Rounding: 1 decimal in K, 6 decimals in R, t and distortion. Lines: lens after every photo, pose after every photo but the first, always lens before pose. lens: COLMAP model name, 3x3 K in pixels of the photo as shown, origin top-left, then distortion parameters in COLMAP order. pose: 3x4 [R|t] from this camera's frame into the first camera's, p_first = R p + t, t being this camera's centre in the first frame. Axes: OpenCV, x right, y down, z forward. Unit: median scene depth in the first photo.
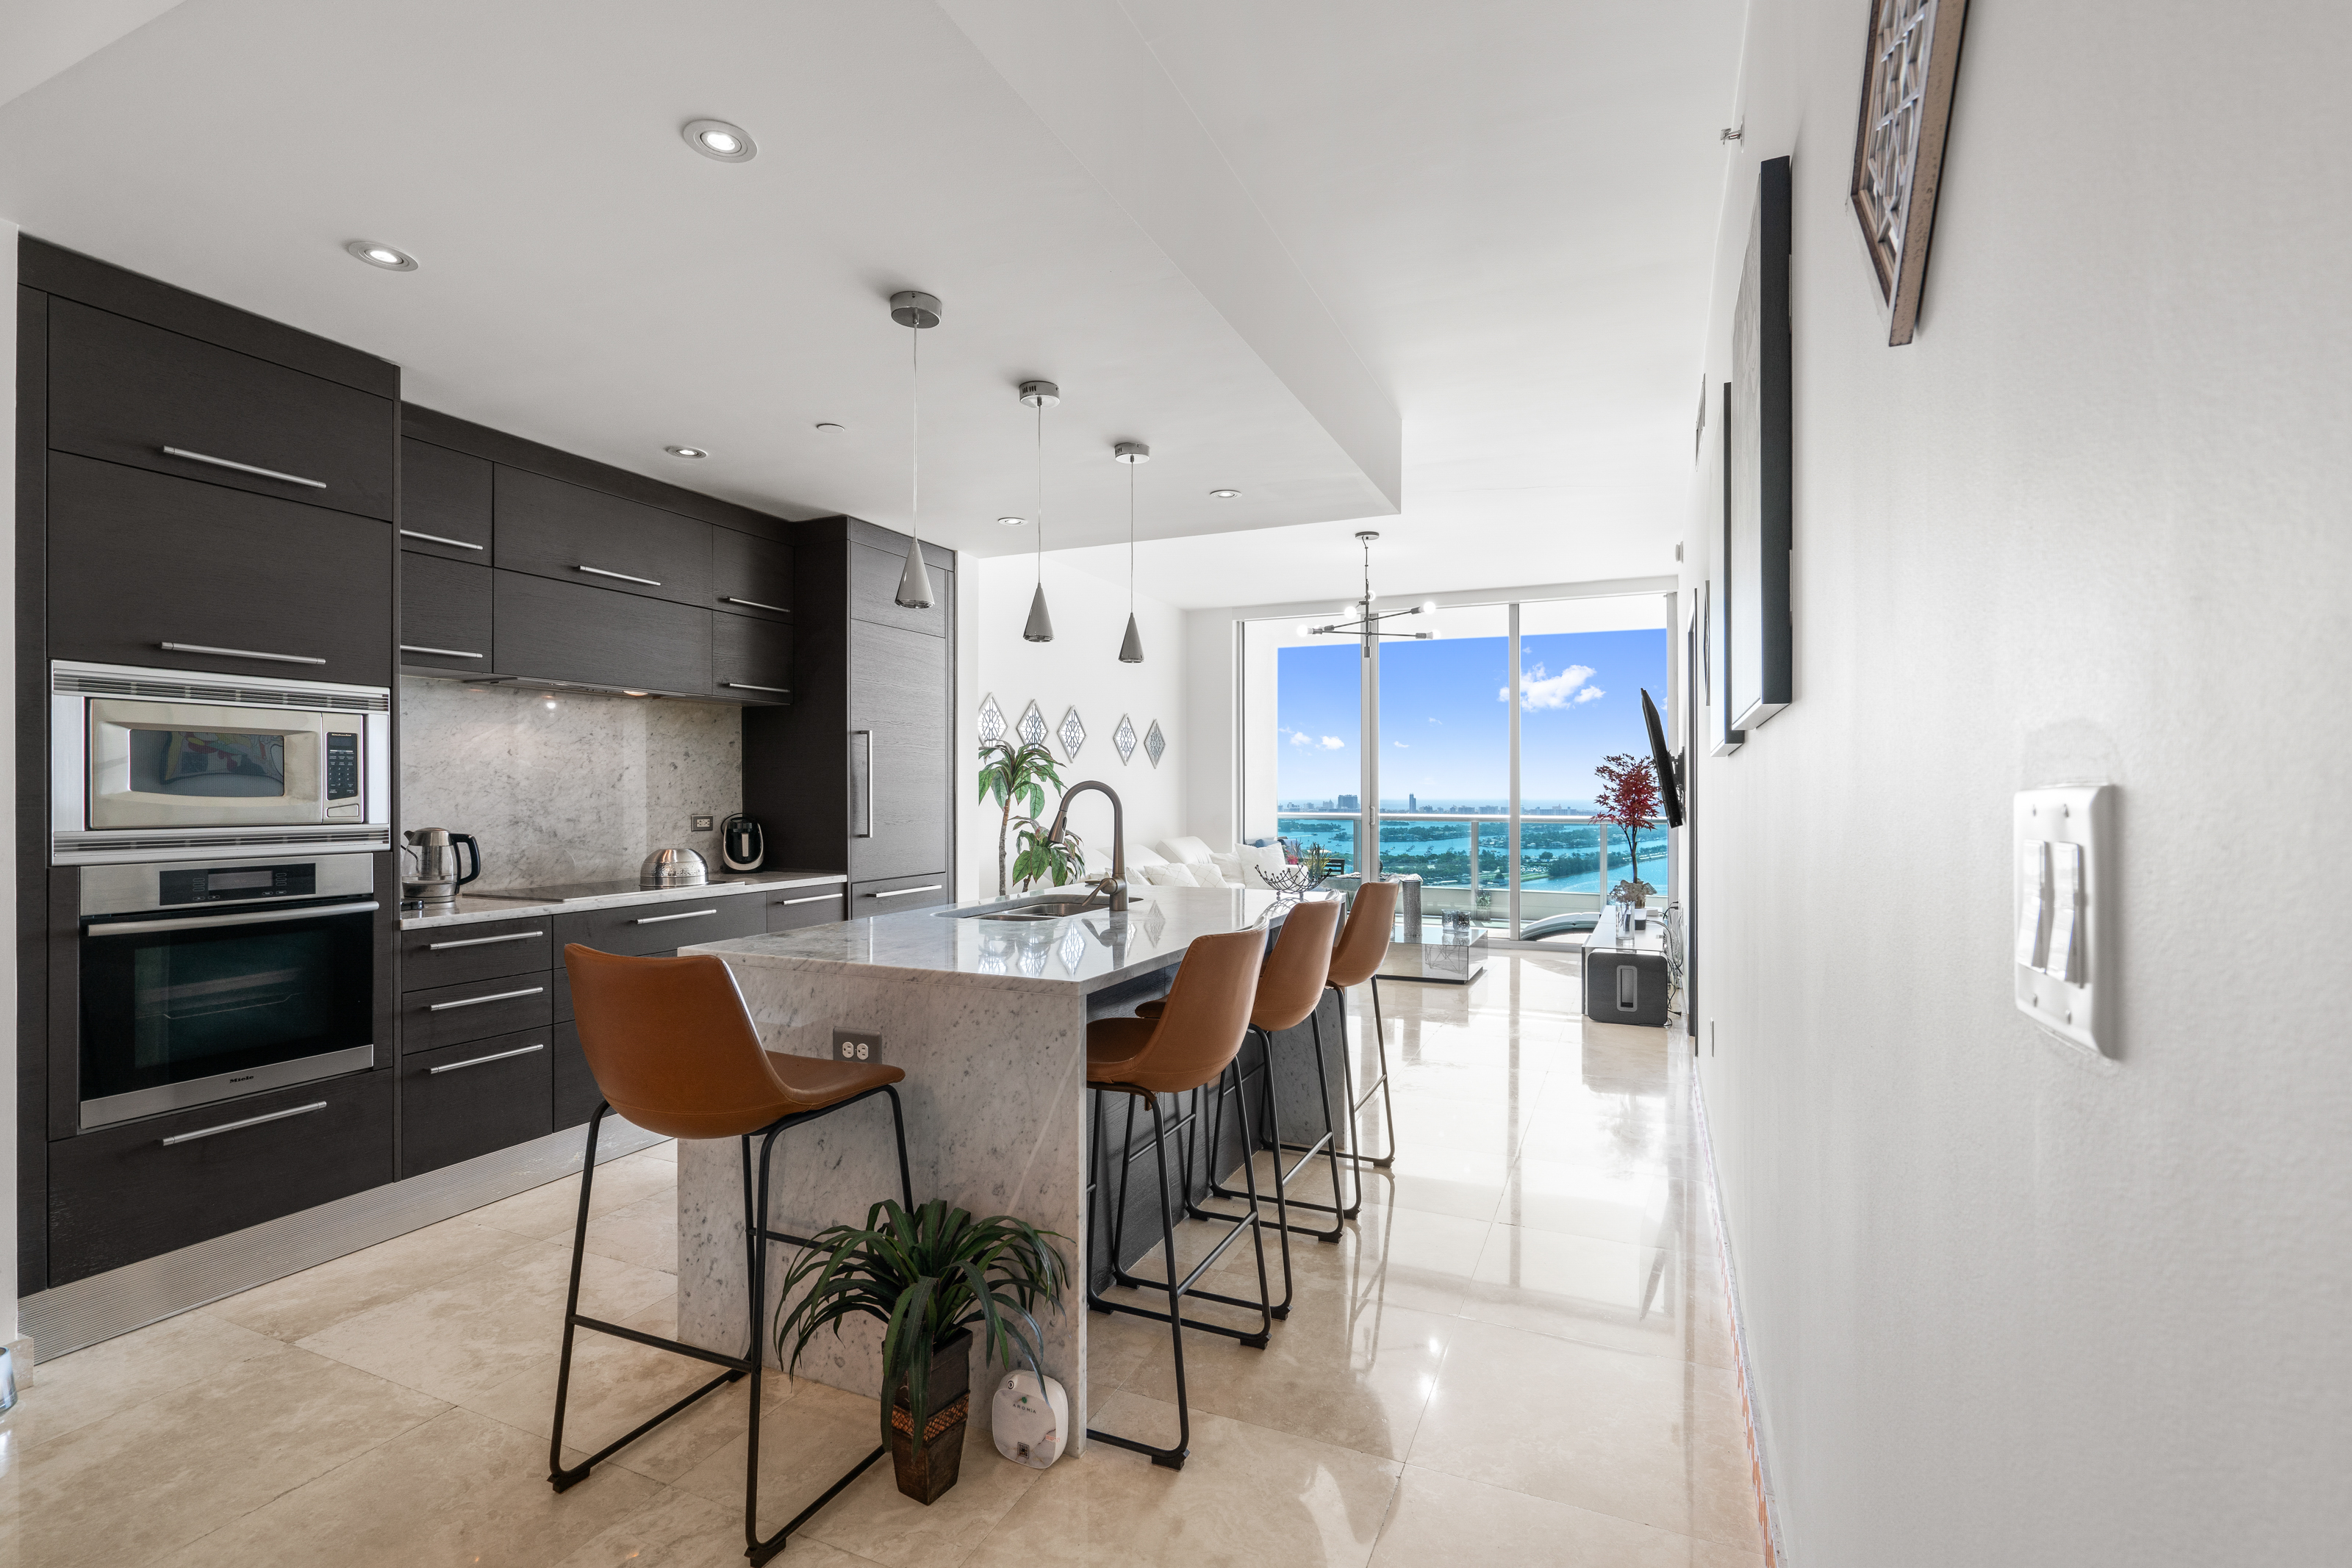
lens RADIAL K [[1072.9, 0, 1198.5], [0, 1072.9, 800.9], [0, 0, 1]] dist [-0.006883, 0.003665]
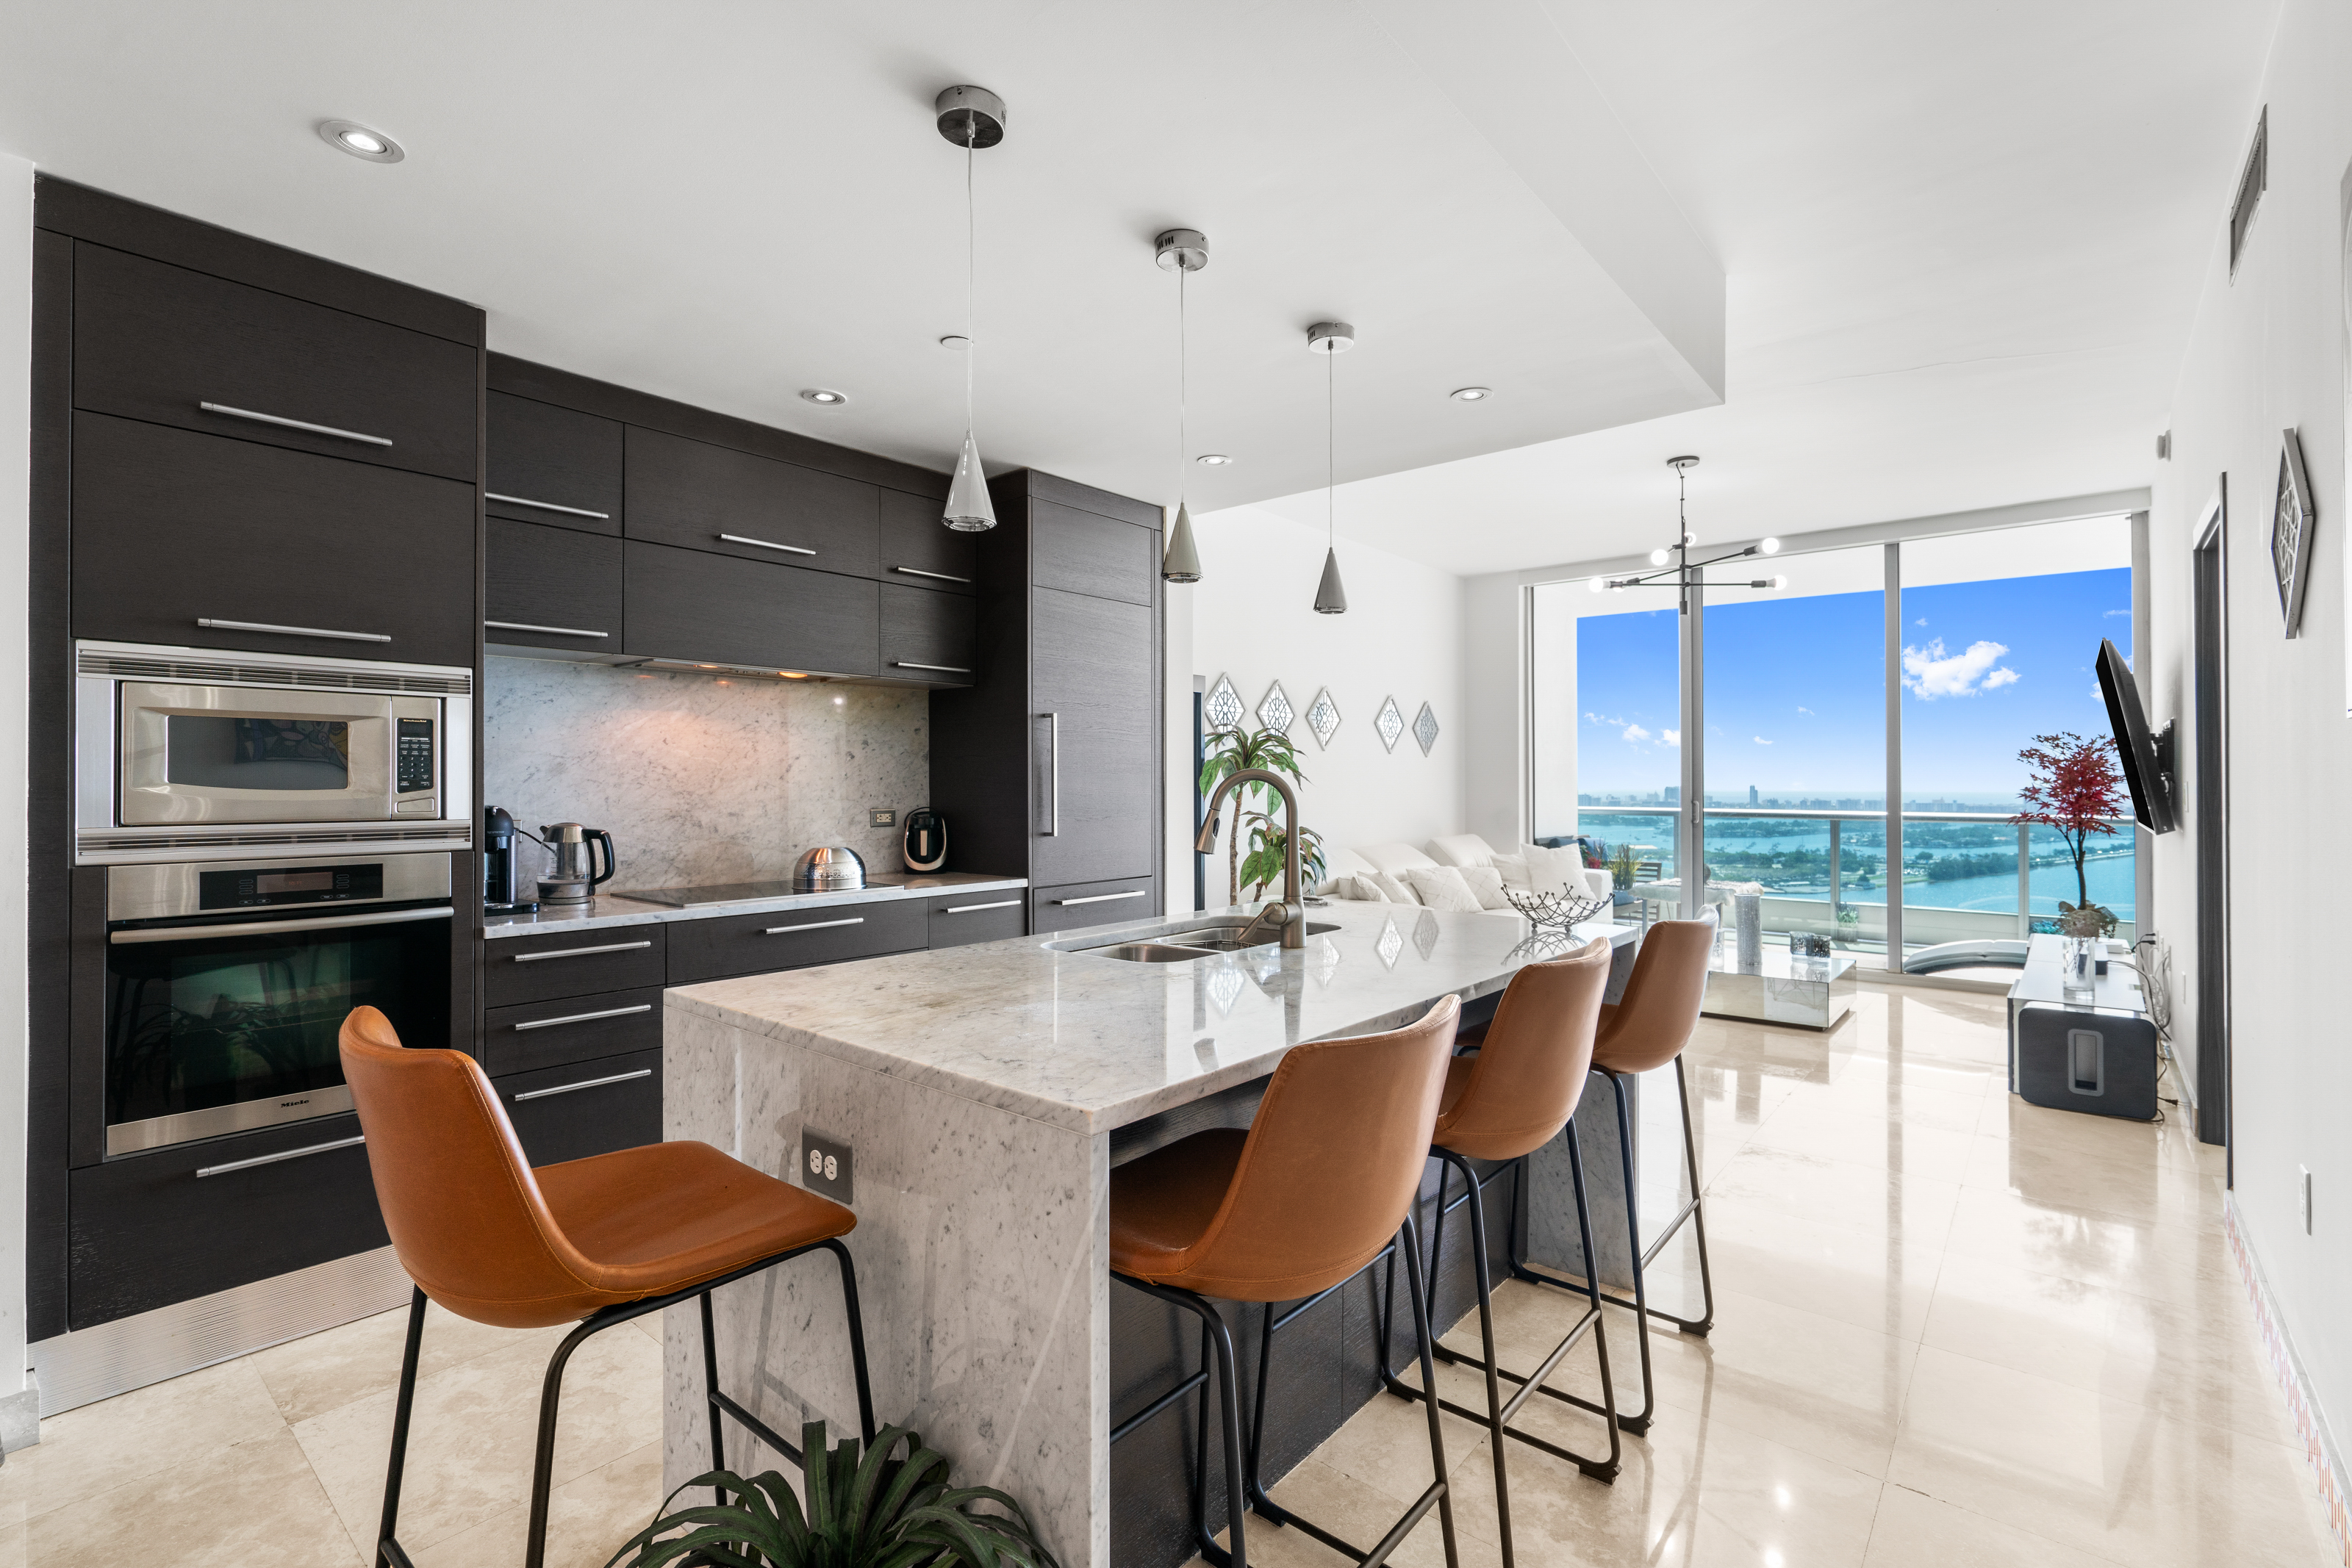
lens RADIAL K [[1072.9, 0, 1182.1], [0, 1072.9, 779.6], [0, 0, 1]] dist [-0.006883, 0.003665]
pose [[0.957400, -0.001821, -0.288758, 0.052730], [-0.001599, 0.999931, -0.011607, -0.002088], [0.288759, 0.011574, 0.957332, 0.230474]]
